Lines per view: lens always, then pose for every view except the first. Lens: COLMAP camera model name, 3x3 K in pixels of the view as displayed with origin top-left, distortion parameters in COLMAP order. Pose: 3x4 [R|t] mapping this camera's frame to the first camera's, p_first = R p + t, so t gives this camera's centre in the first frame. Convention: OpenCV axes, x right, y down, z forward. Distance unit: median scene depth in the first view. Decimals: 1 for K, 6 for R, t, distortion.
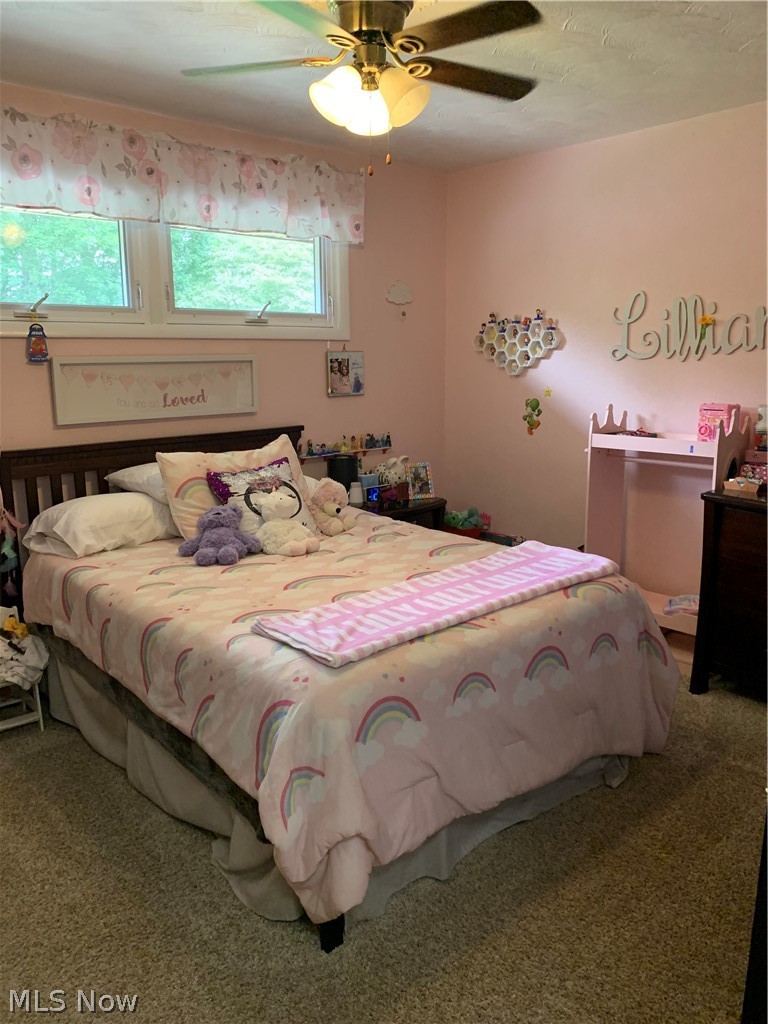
lens RADIAL K [[791.3, 0, 383.5], [0, 791.3, 511.5], [0, 0, 1]] dist [0.035363, -0.047834]
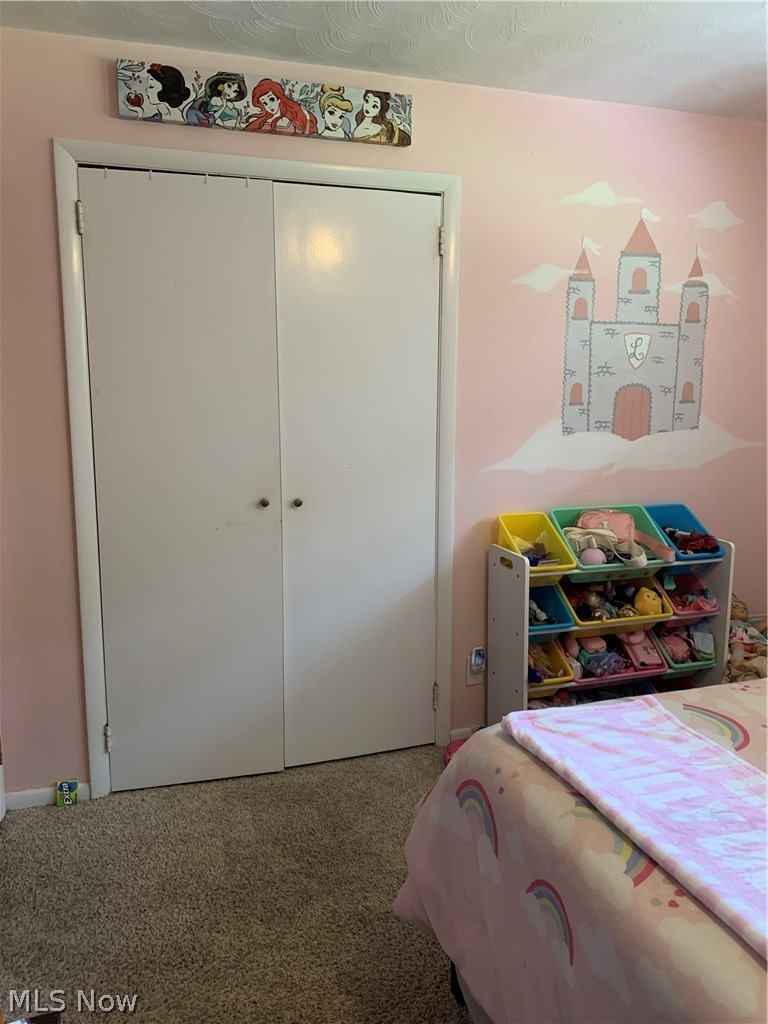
lens RADIAL K [[791.3, 0, 384.2], [0, 791.3, 510.7], [0, 0, 1]] dist [0.035363, -0.047834]
pose [[-0.409212, 0.167809, -0.896876, 0.650272], [-0.178572, 0.949206, 0.259076, -0.211228], [0.894795, 0.266174, -0.358460, 0.972509]]
